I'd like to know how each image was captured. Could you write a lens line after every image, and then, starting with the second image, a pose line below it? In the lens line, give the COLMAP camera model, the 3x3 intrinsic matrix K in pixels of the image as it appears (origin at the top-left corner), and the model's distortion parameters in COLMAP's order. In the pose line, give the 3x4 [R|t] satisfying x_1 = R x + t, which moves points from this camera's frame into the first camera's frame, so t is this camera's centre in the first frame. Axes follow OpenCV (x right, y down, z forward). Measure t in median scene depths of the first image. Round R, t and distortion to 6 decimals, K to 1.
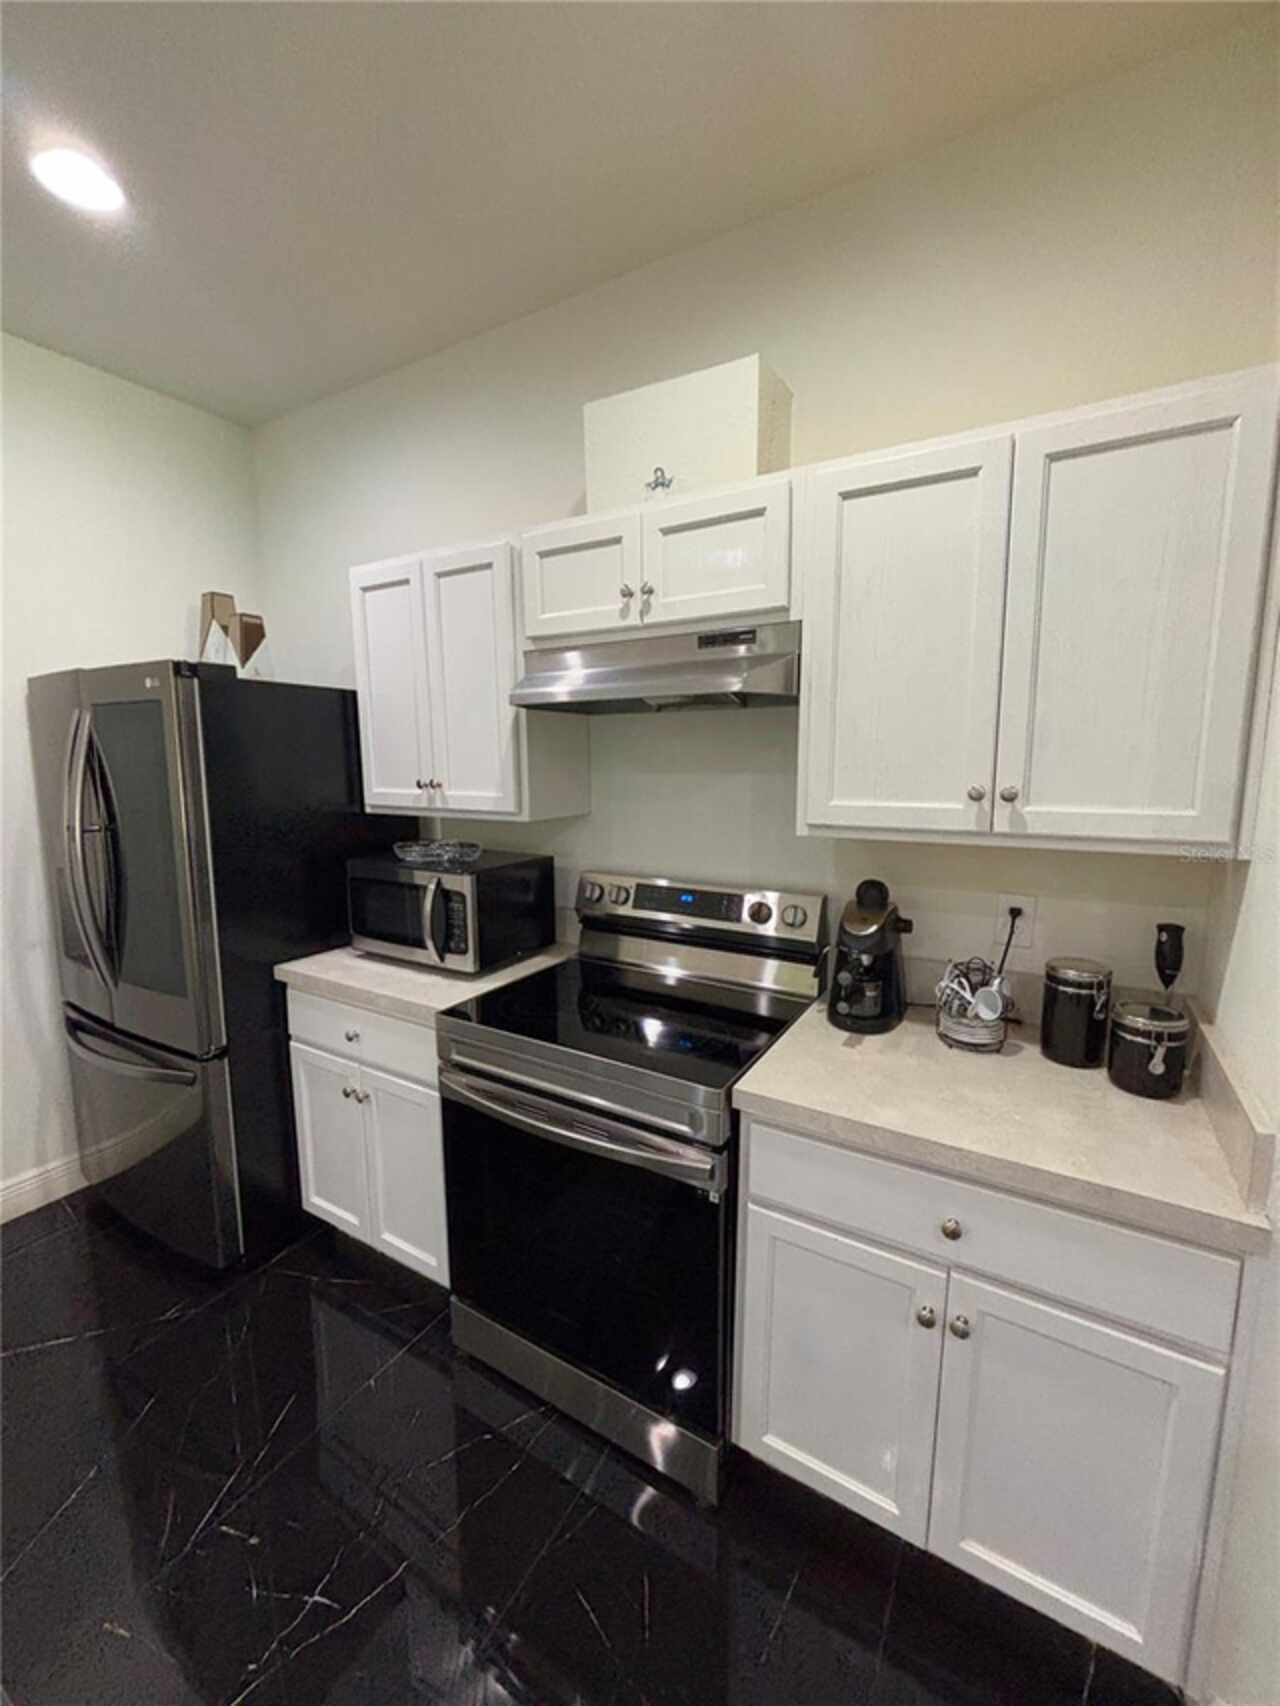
lens RADIAL K [[688.7, 0, 640.2], [0, 688.7, 850.5], [0, 0, 1]] dist [0.001155, -0.000462]
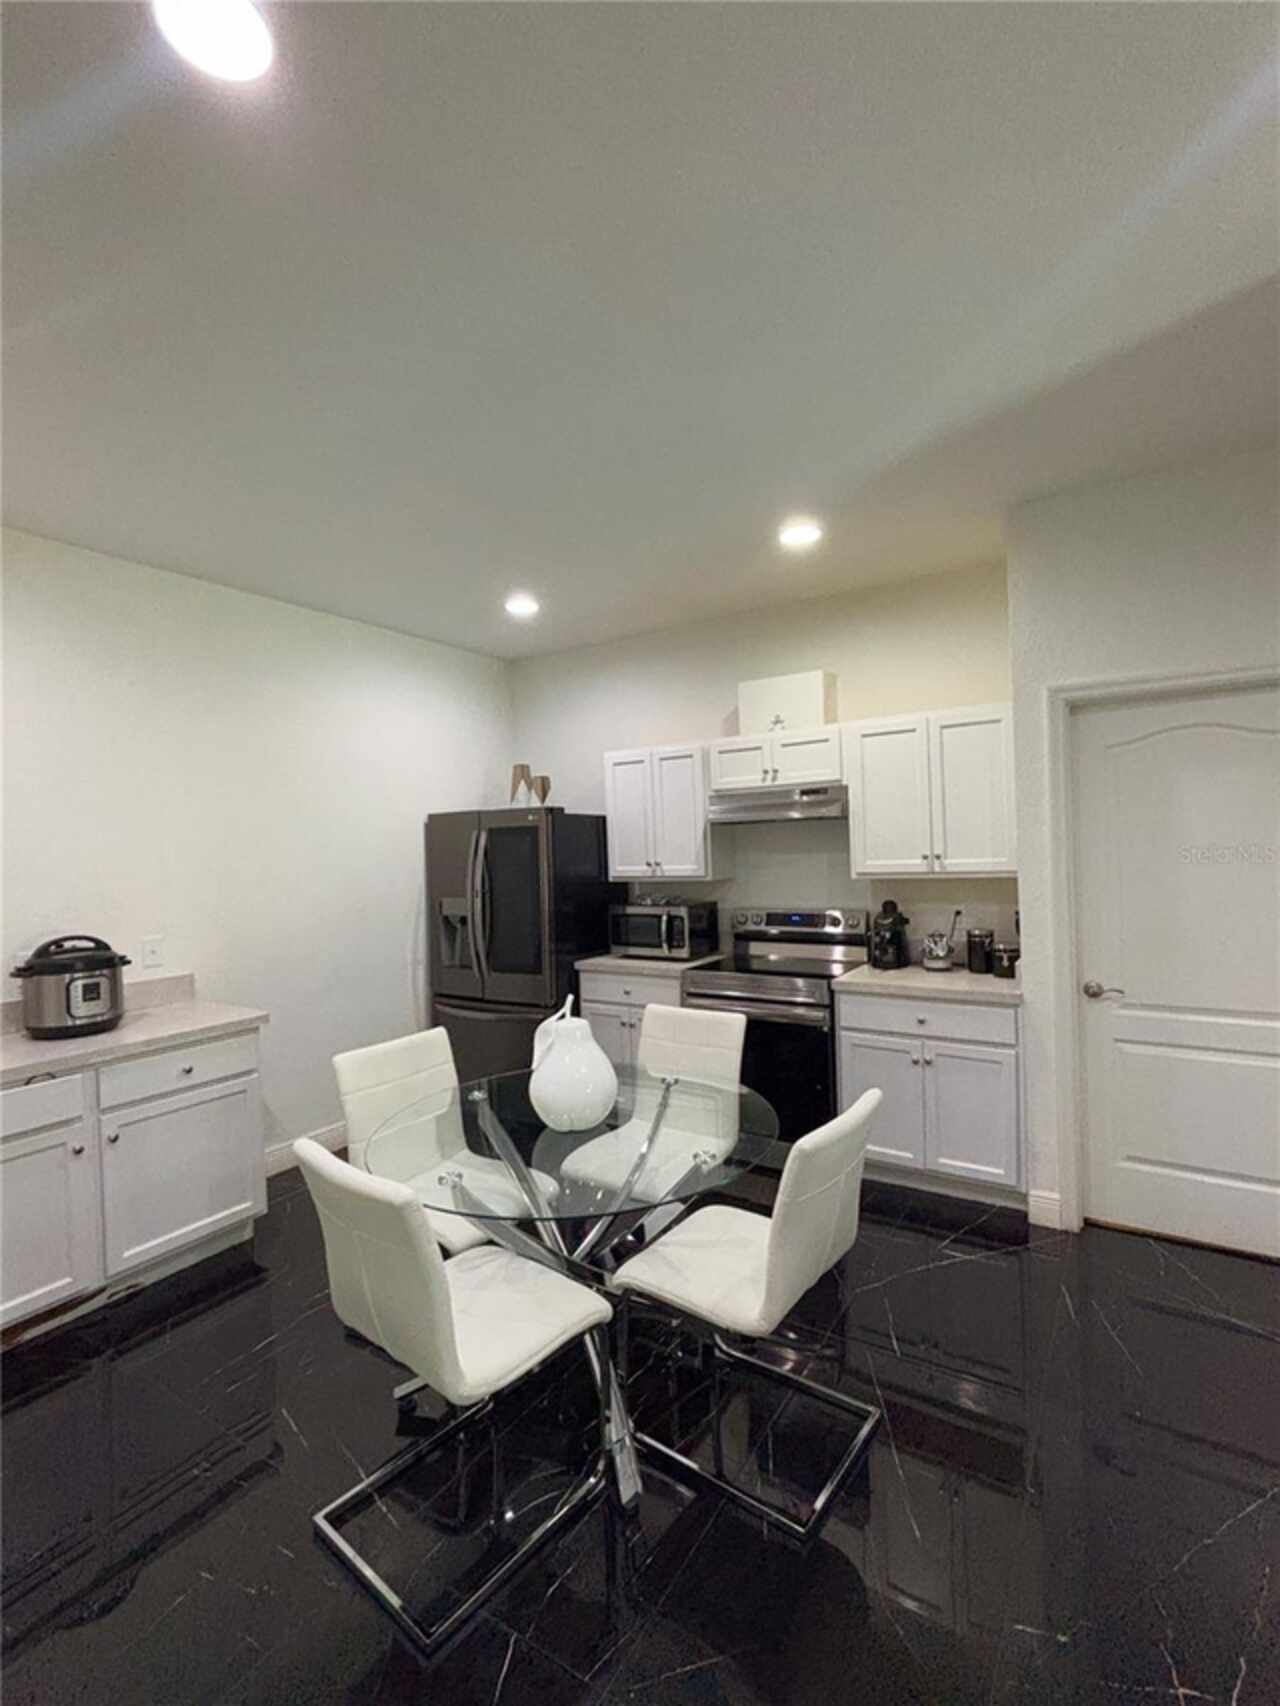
lens RADIAL K [[755.3, 0, 625.0], [0, 755.3, 852.0], [0, 0, 1]] dist [0.000802, -0.000192]
pose [[0.997715, -0.030754, -0.060160, -0.320092], [0.022699, 0.991219, -0.130265, 0.176714], [0.063638, 0.128602, 0.989652, -1.336395]]
